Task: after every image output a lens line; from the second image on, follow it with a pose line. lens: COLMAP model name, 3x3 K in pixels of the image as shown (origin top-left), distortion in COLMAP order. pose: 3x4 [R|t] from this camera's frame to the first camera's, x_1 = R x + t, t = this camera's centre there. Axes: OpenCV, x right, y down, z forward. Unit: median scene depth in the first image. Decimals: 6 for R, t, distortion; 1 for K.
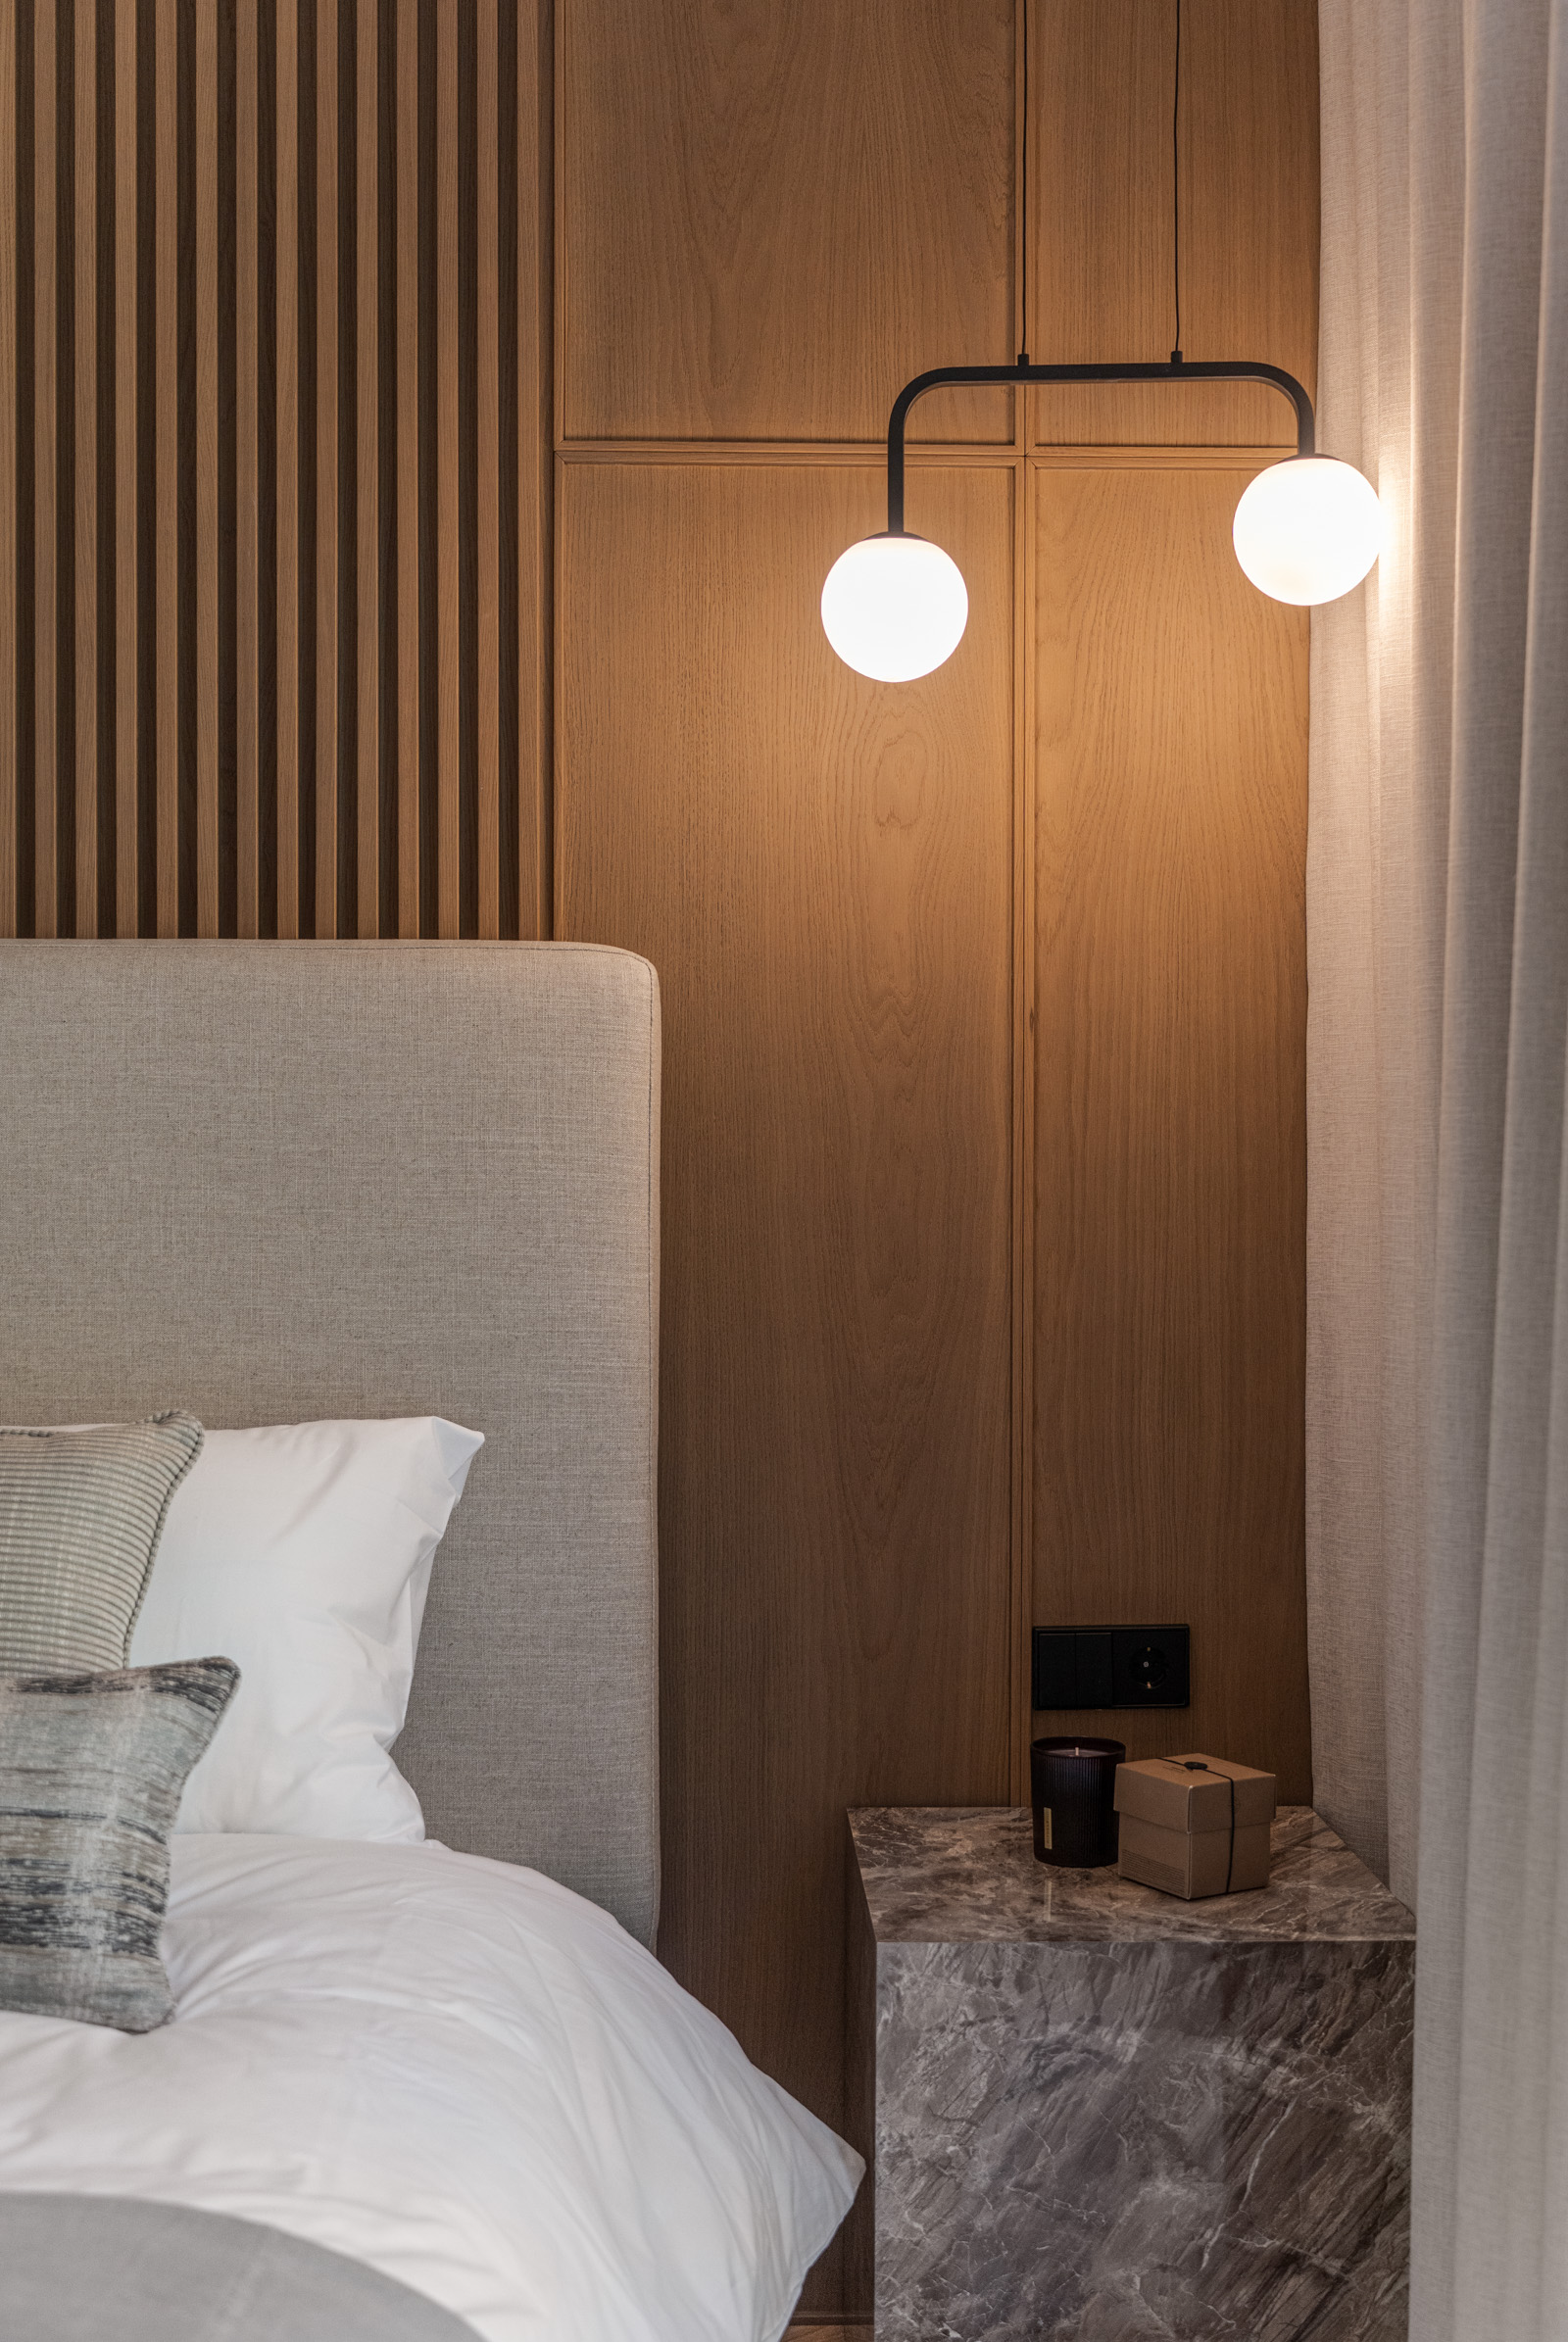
lens RADIAL K [[2710.2, 0, 785.5], [0, 2710.2, 1160.9], [0, 0, 1]] dist [-0.021600, 0.000000]
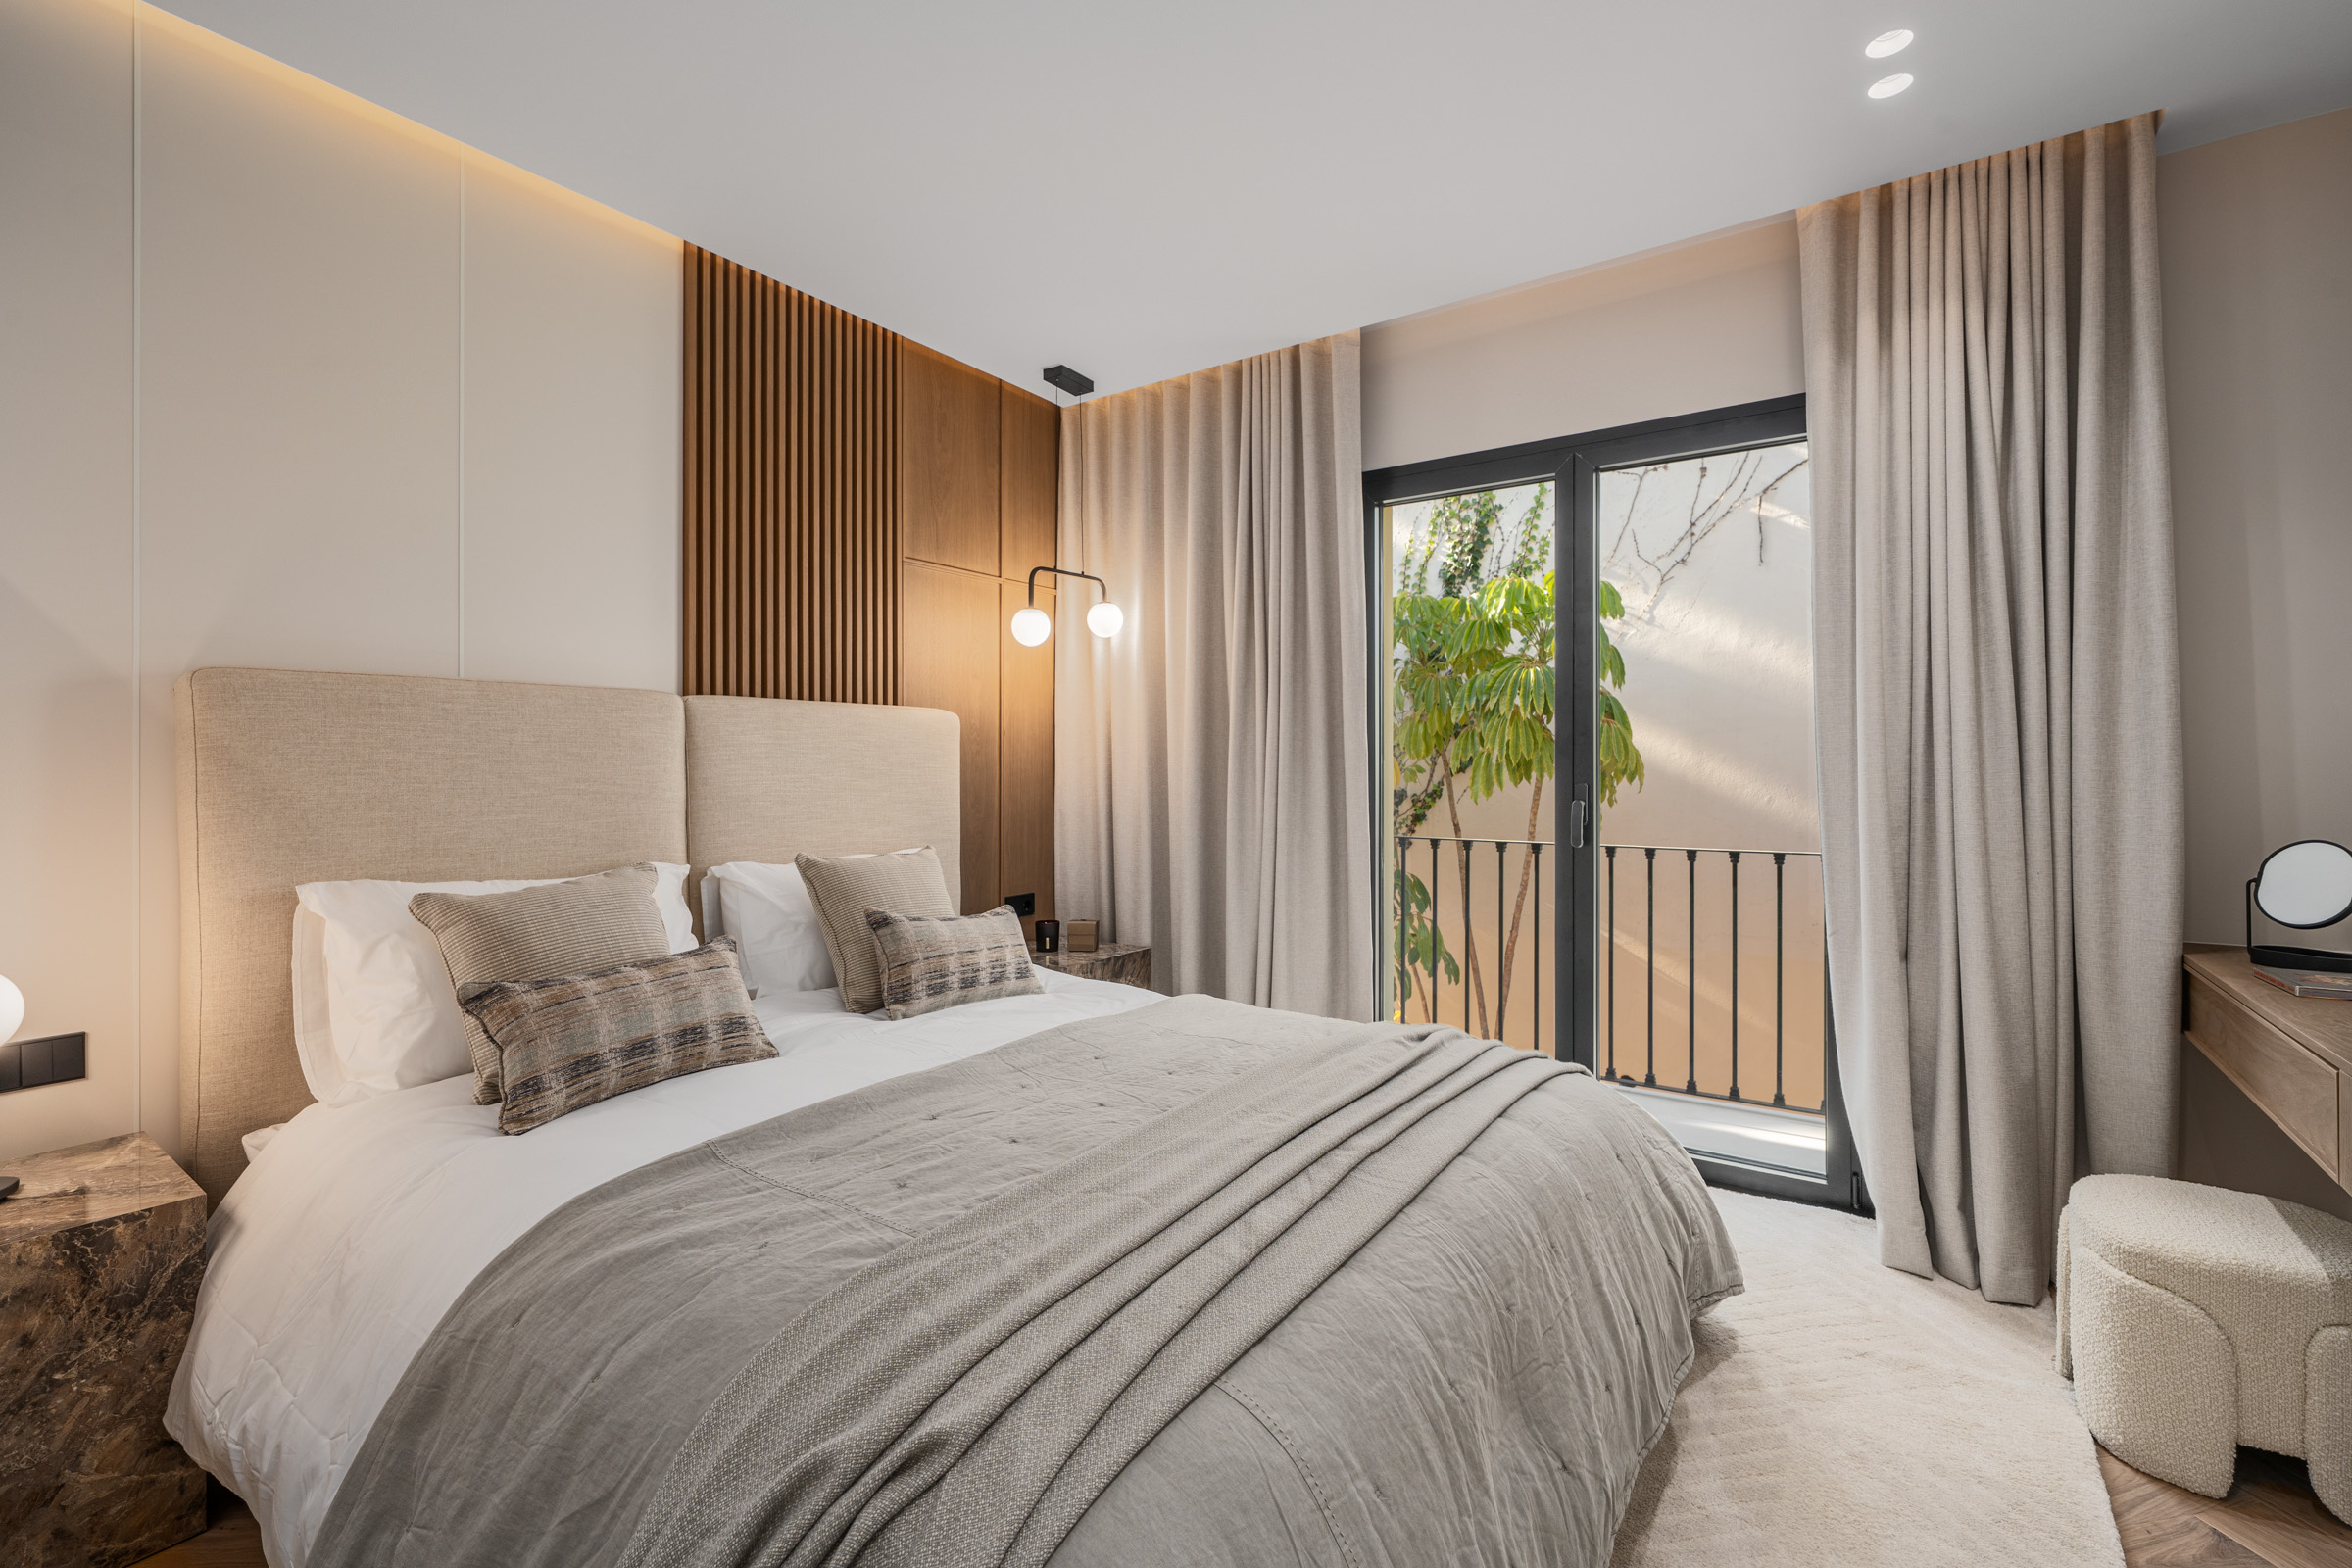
lens RADIAL K [[1027.8, 0, 1177.3], [0, 1027.8, 767.5], [0, 0, 1]] dist [-0.002396, 0.000025]
pose [[0.601067, -0.001742, 0.799197, -0.968713], [0.003680, 0.999993, -0.000588, -0.003618], [-0.799190, 0.003294, 0.601069, -0.039550]]
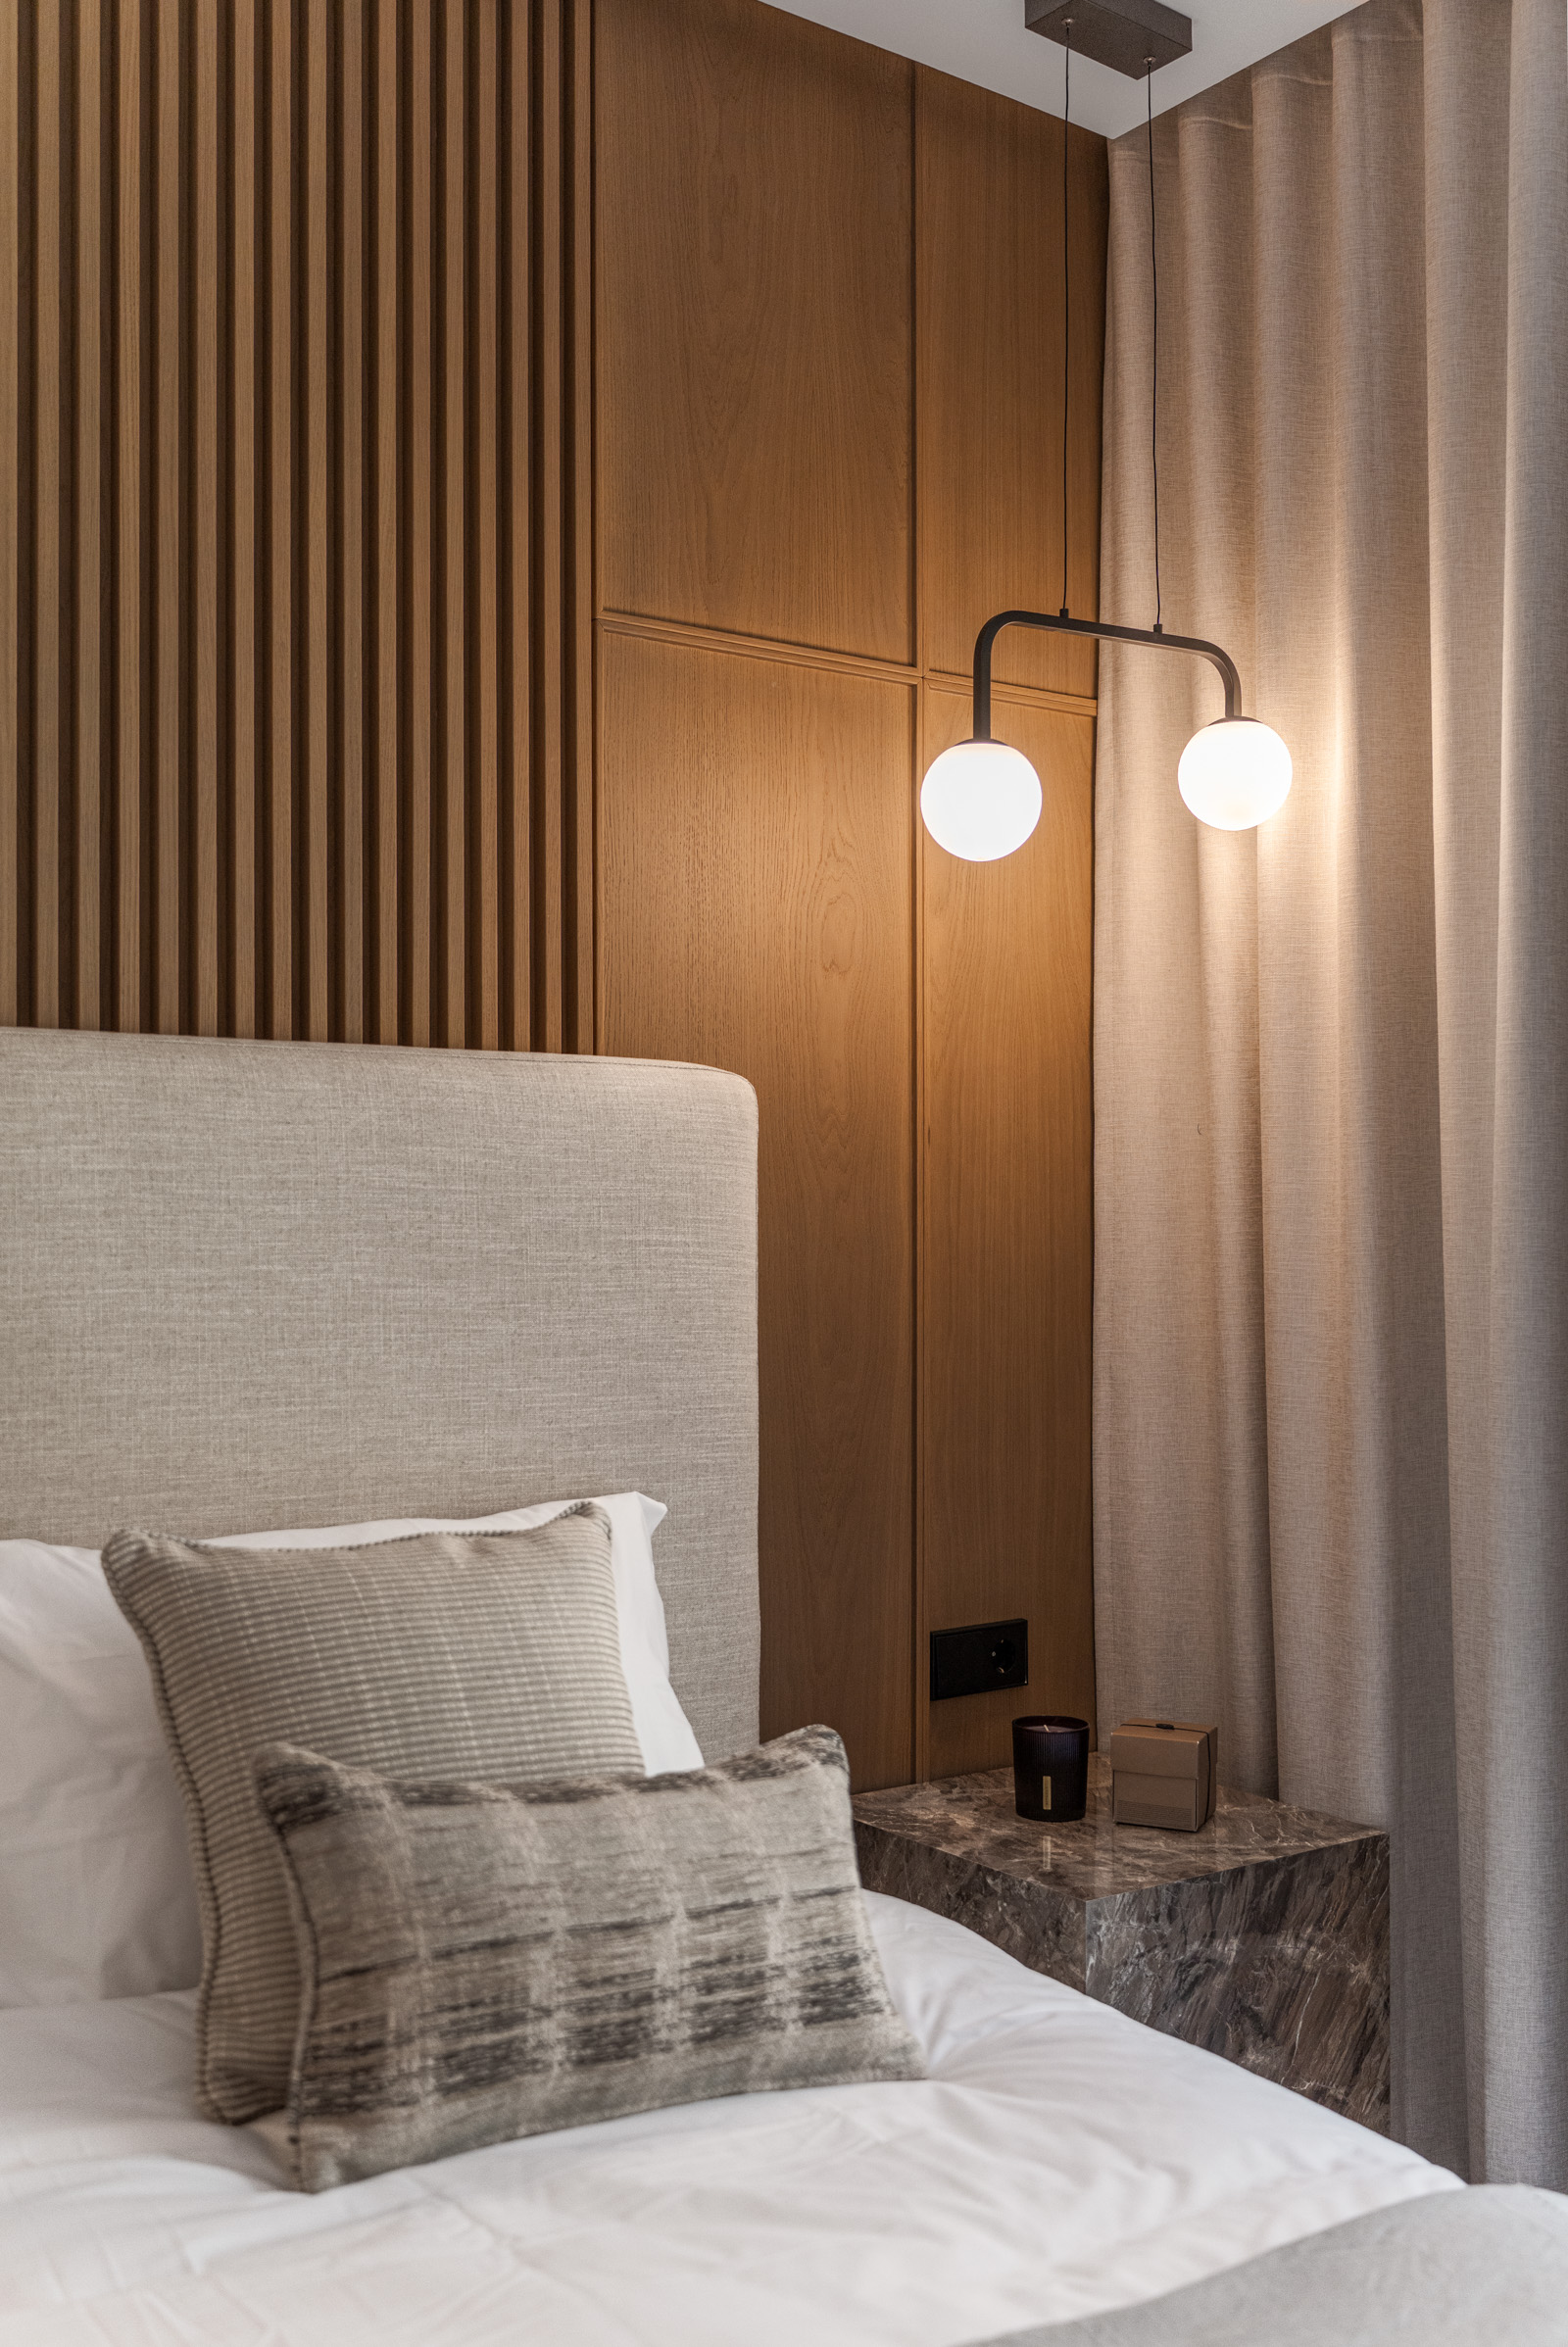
lens RADIAL K [[2272.0, 0, 765.7], [0, 2272.0, 1165.5], [0, 0, 1]] dist [-0.000614, 0.000000]
pose [[0.834314, 0.012937, 0.551137, -0.583868], [-0.000591, 0.999745, -0.022571, -0.016639], [-0.551289, 0.018506, 0.834109, 0.197729]]
